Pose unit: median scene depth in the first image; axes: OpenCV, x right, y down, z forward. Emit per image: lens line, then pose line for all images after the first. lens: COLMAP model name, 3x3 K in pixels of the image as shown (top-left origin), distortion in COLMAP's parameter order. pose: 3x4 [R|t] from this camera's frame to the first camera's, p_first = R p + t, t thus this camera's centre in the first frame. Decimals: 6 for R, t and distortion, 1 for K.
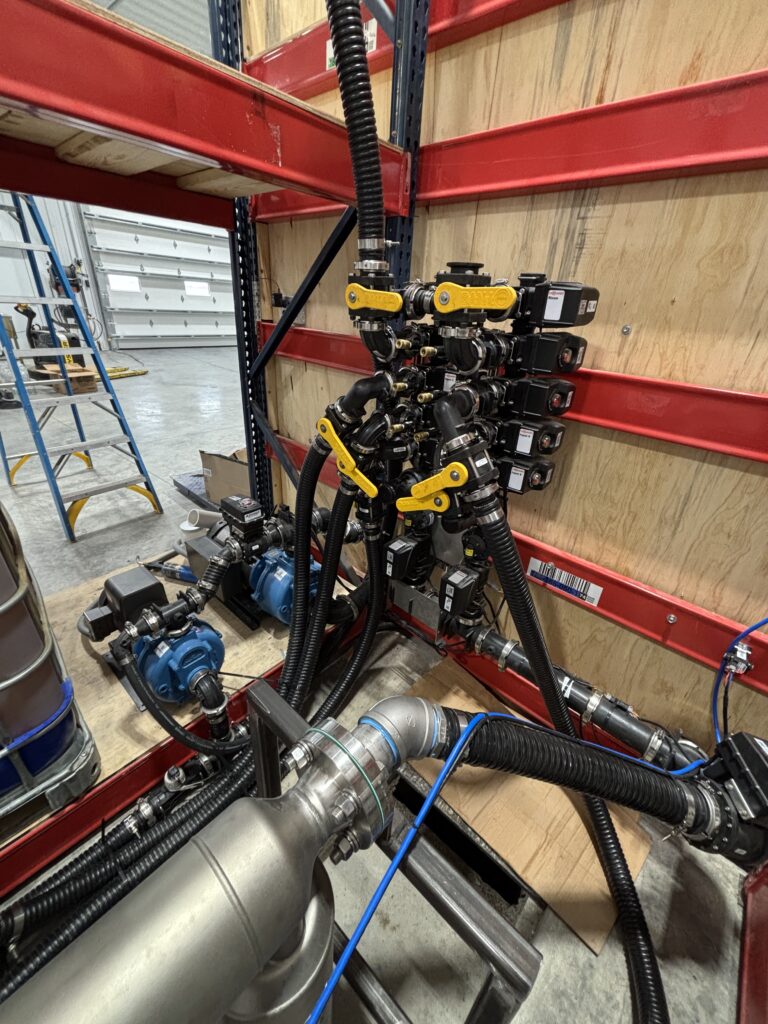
lens RADIAL K [[410.6, 0, 384.3], [0, 410.6, 508.5], [0, 0, 1]] dist [-0.000531, 0.000219]
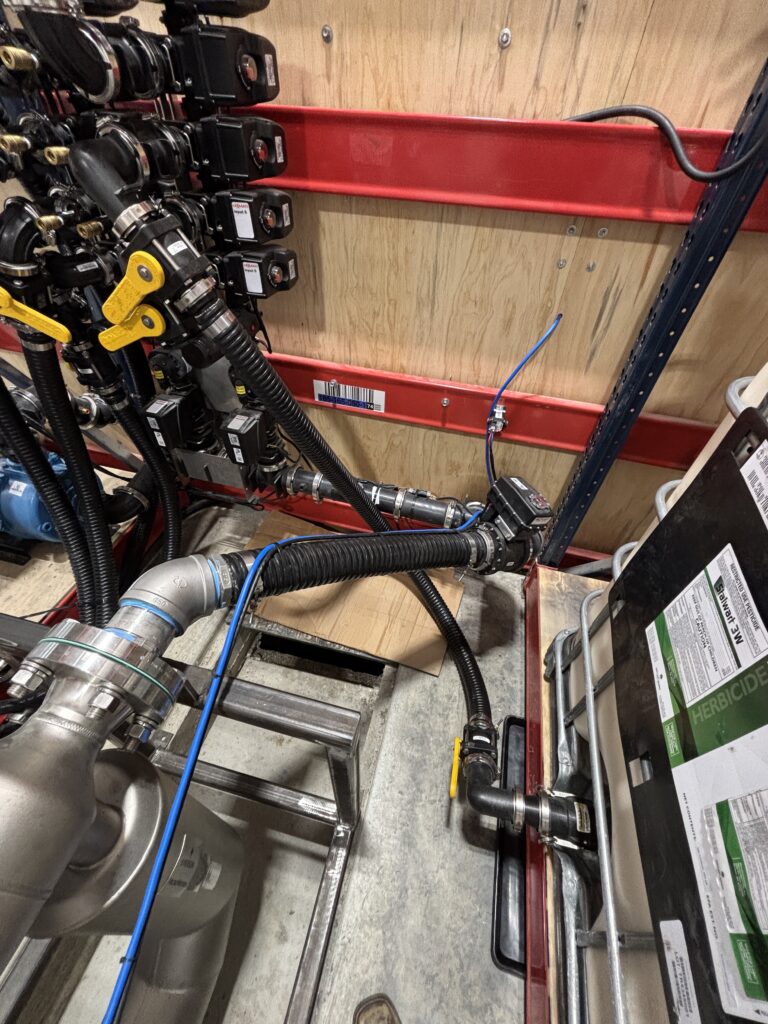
lens RADIAL K [[410.6, 0, 384.3], [0, 410.6, 508.5], [0, 0, 1]] dist [-0.000531, 0.000219]
pose [[0.884836, -0.344597, 0.313556, 0.136902], [0.222682, 0.903962, 0.365056, 0.097062], [-0.409240, -0.253192, 0.876594, 0.068332]]
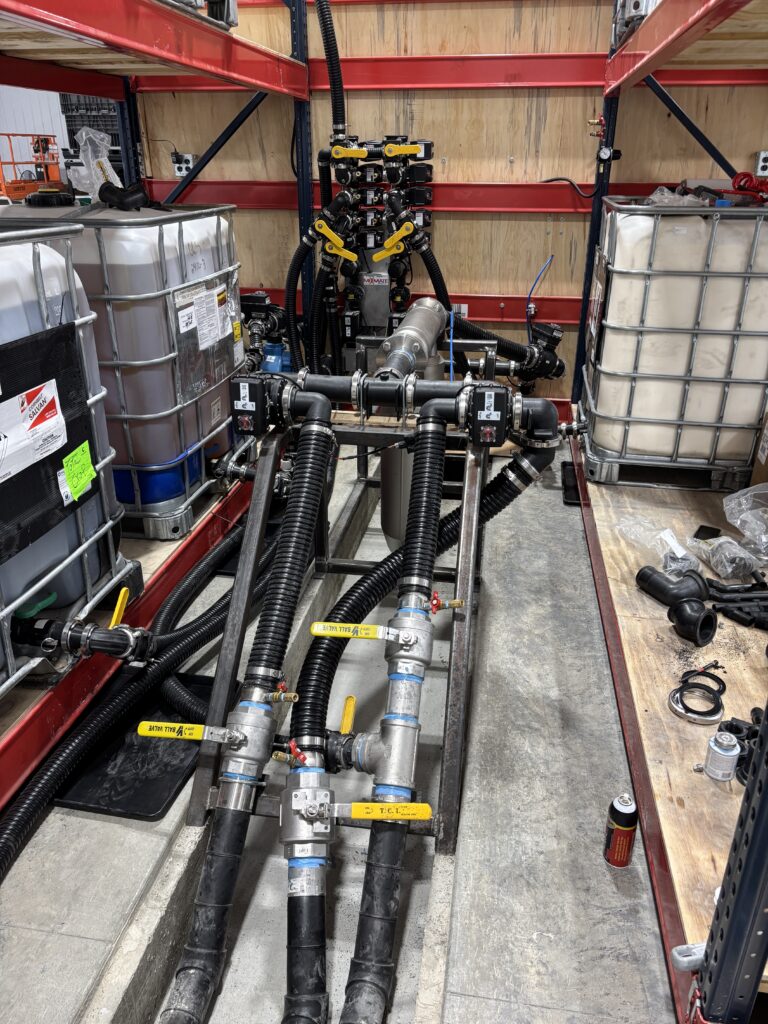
lens RADIAL K [[776.3, 0, 386.4], [0, 776.3, 516.5], [0, 0, 1]] dist [-0.003611, 0.043144]
pose [[0.840697, -0.277960, 0.464721, -1.788011], [0.285844, 0.956690, 0.055116, 0.885997], [-0.459914, 0.086502, 0.883740, -1.954866]]
